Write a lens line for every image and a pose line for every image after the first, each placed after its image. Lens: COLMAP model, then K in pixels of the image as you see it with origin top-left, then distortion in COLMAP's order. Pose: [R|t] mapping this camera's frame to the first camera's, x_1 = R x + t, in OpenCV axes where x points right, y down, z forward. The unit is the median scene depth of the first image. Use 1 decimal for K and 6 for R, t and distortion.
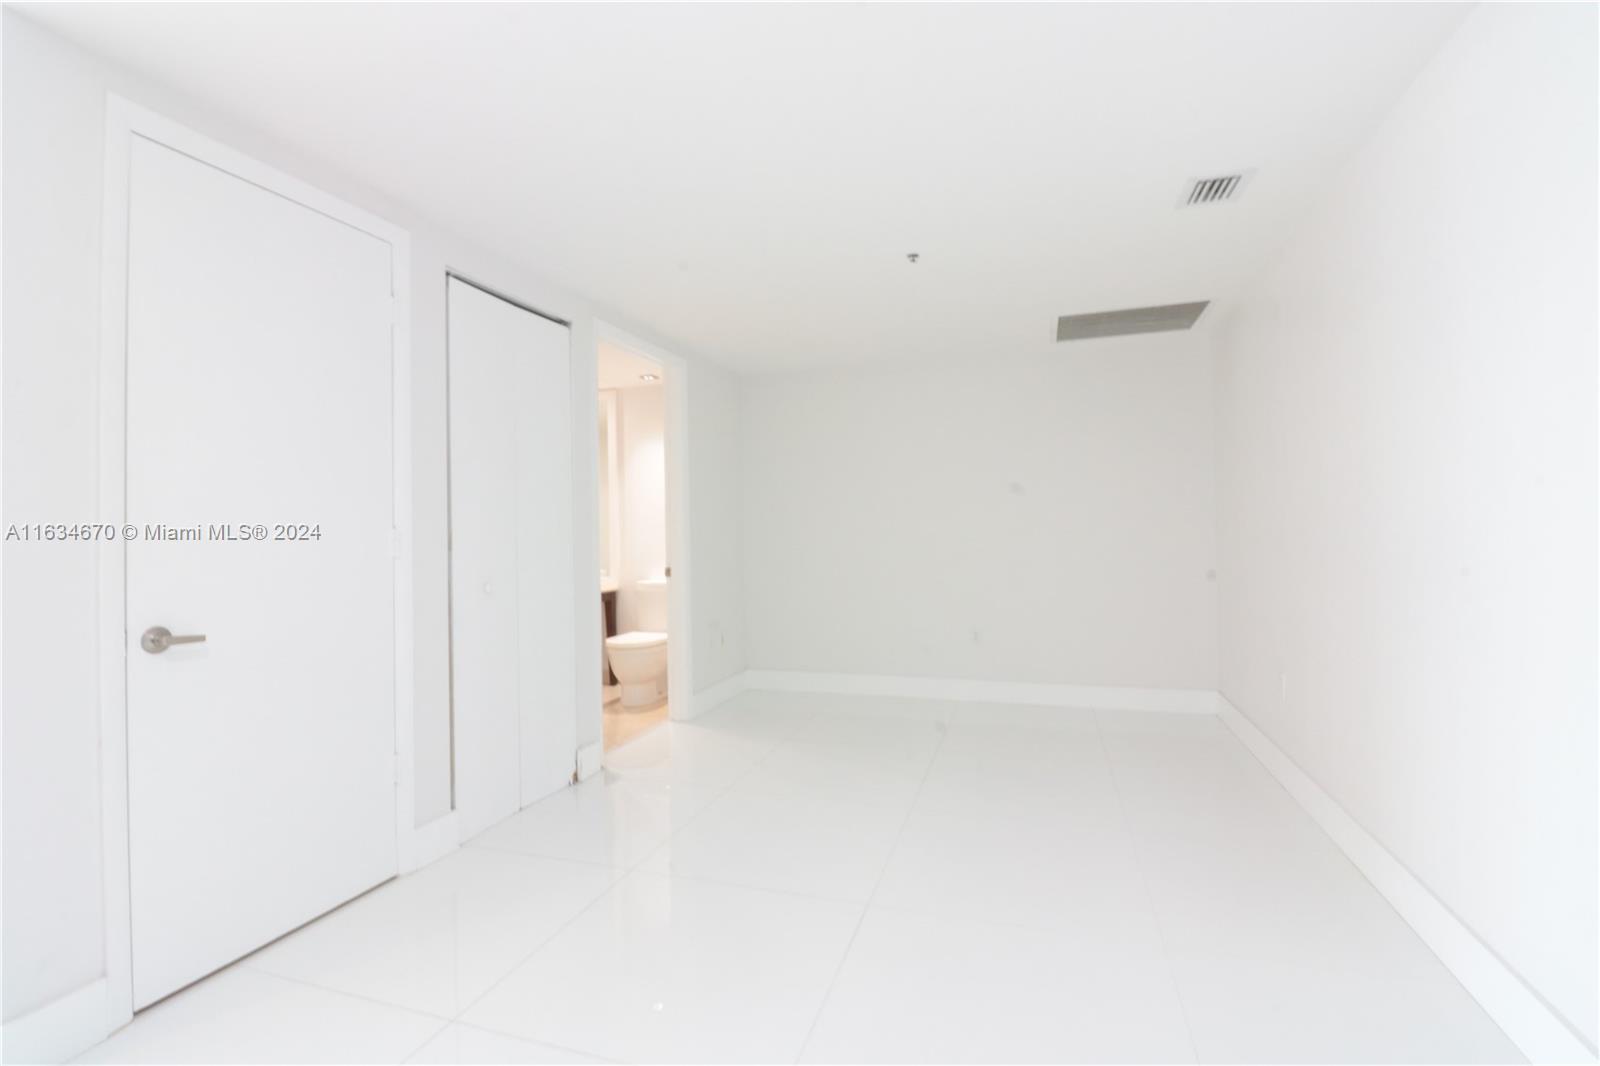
lens RADIAL K [[734.7, 0, 796.1], [0, 734.7, 526.8], [0, 0, 1]] dist [-0.012062, -0.003224]
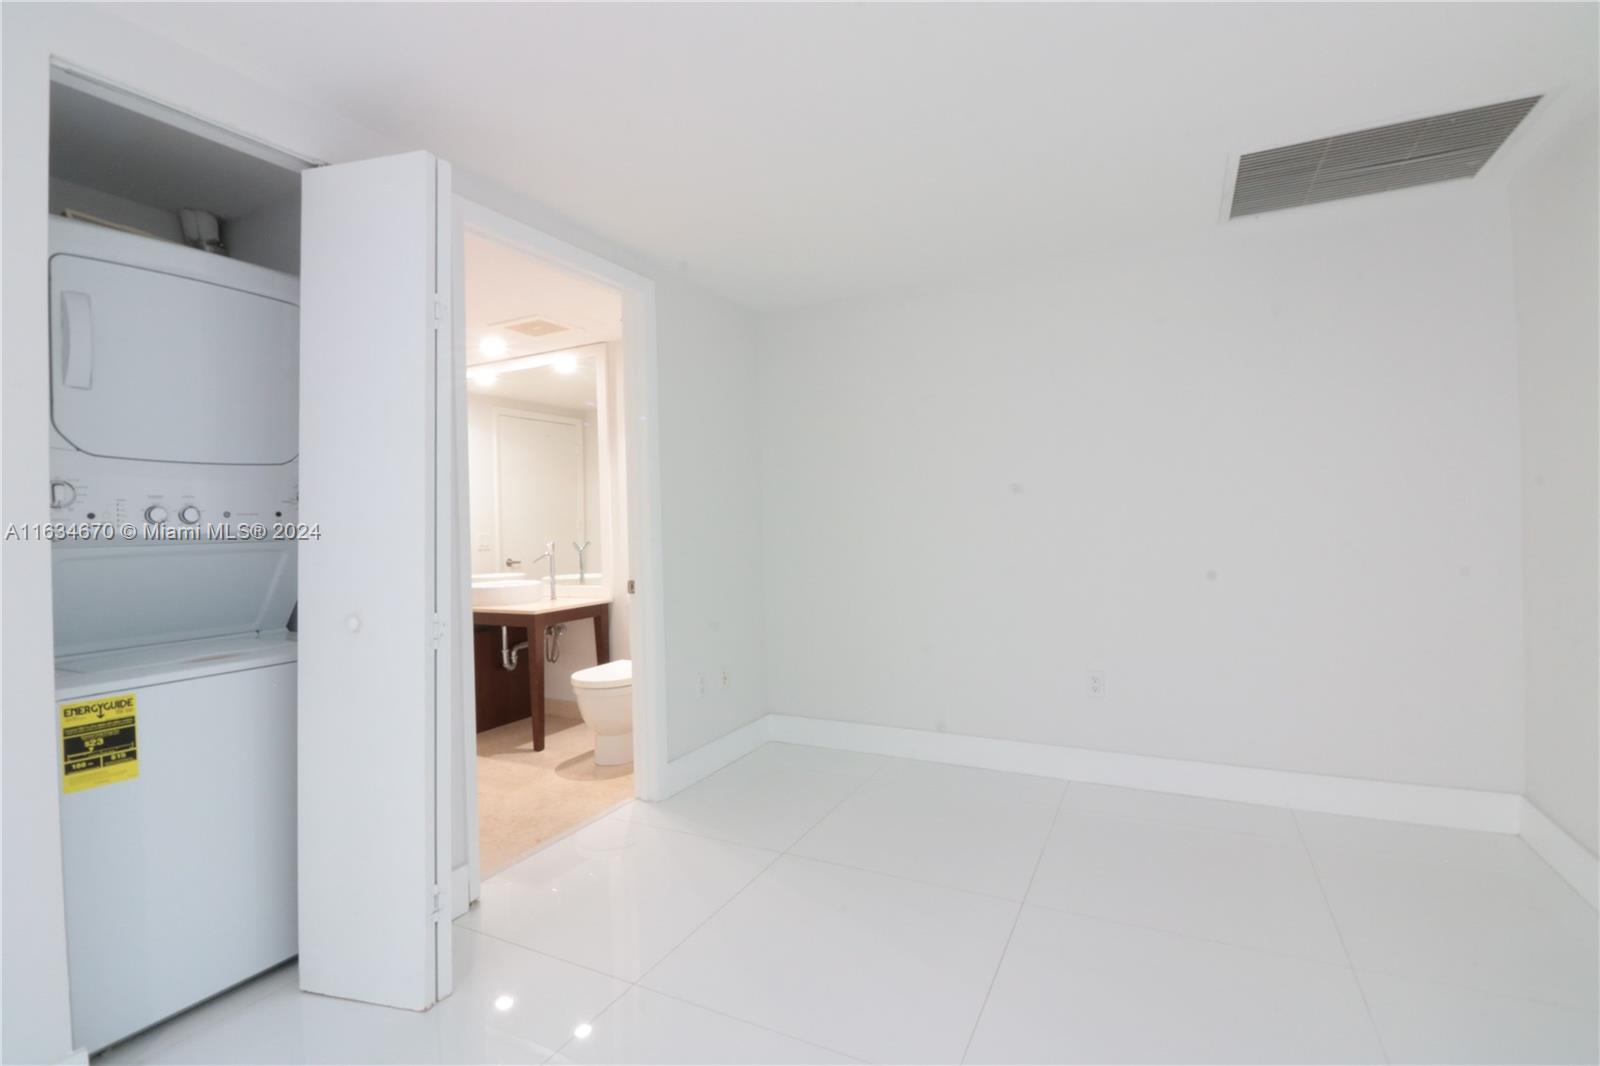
lens RADIAL K [[734.7, 0, 796.3], [0, 734.7, 523.6], [0, 0, 1]] dist [-0.012062, -0.003224]
pose [[0.987911, -0.006697, -0.154875, 0.090718], [0.008741, 0.999883, 0.012516, -0.005946], [0.154773, -0.013718, 0.987855, 0.339102]]
